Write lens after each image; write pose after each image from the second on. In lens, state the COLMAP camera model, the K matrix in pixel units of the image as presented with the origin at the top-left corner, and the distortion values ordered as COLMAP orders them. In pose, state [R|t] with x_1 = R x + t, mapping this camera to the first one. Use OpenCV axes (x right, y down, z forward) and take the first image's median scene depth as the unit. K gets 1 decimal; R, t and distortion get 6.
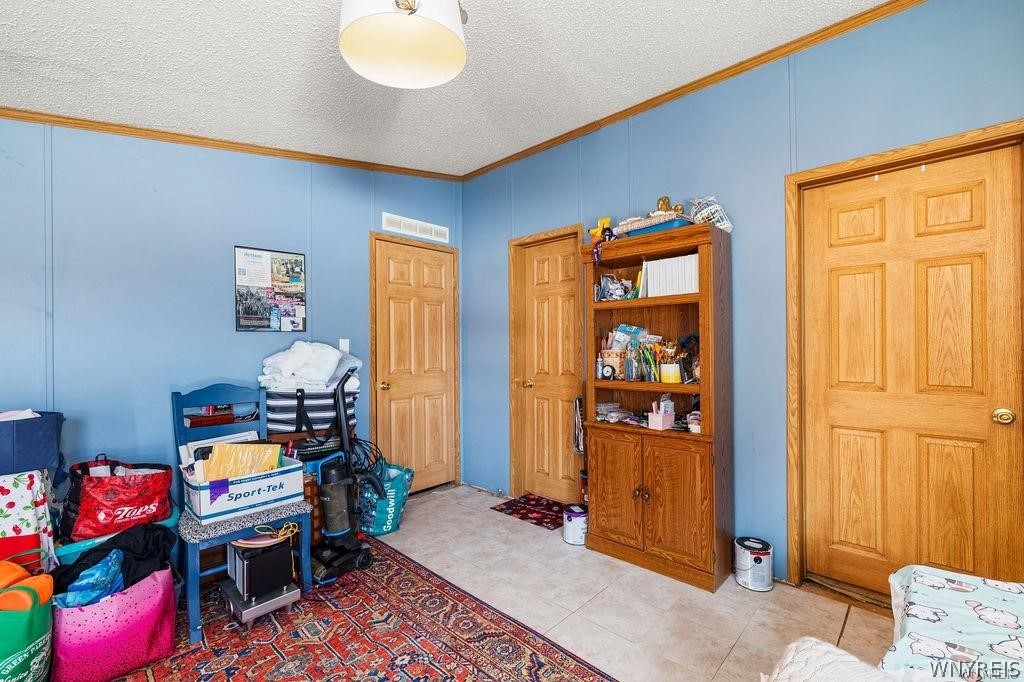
lens RADIAL K [[442.6, 0, 511.2], [0, 442.6, 341.4], [0, 0, 1]] dist [0.000383, 0.000076]
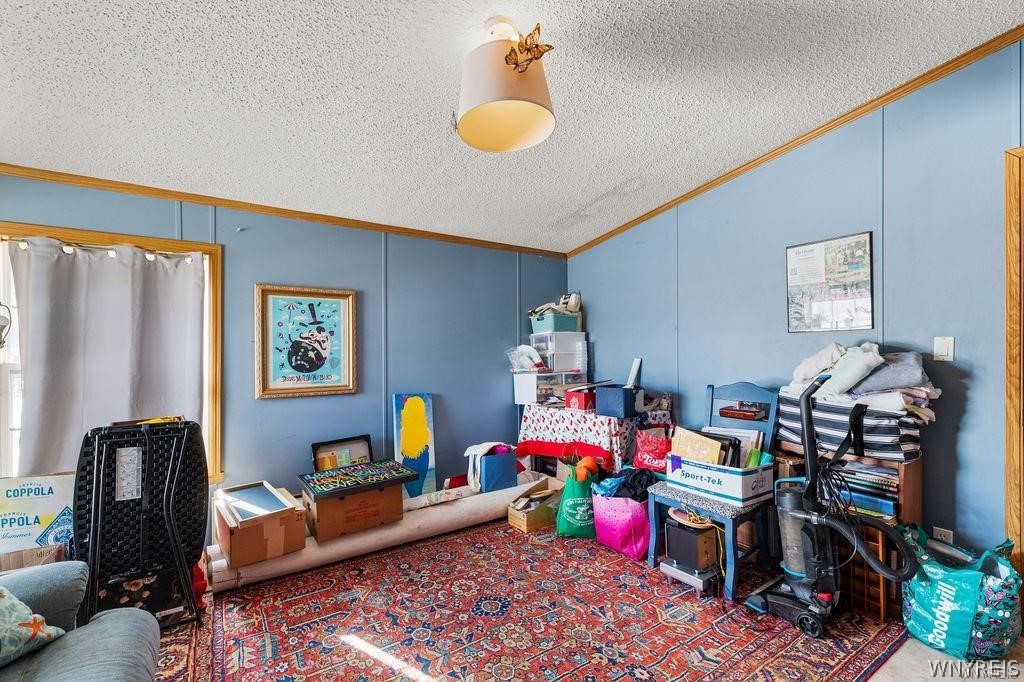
lens RADIAL K [[442.6, 0, 510.0], [0, 442.6, 350.6], [0, 0, 1]] dist [0.000383, 0.000076]
pose [[-0.203088, 0.005940, -0.979142, 0.373063], [0.013814, 0.999899, 0.003200, 0.003746], [0.979063, -0.012876, -0.203150, 0.456567]]
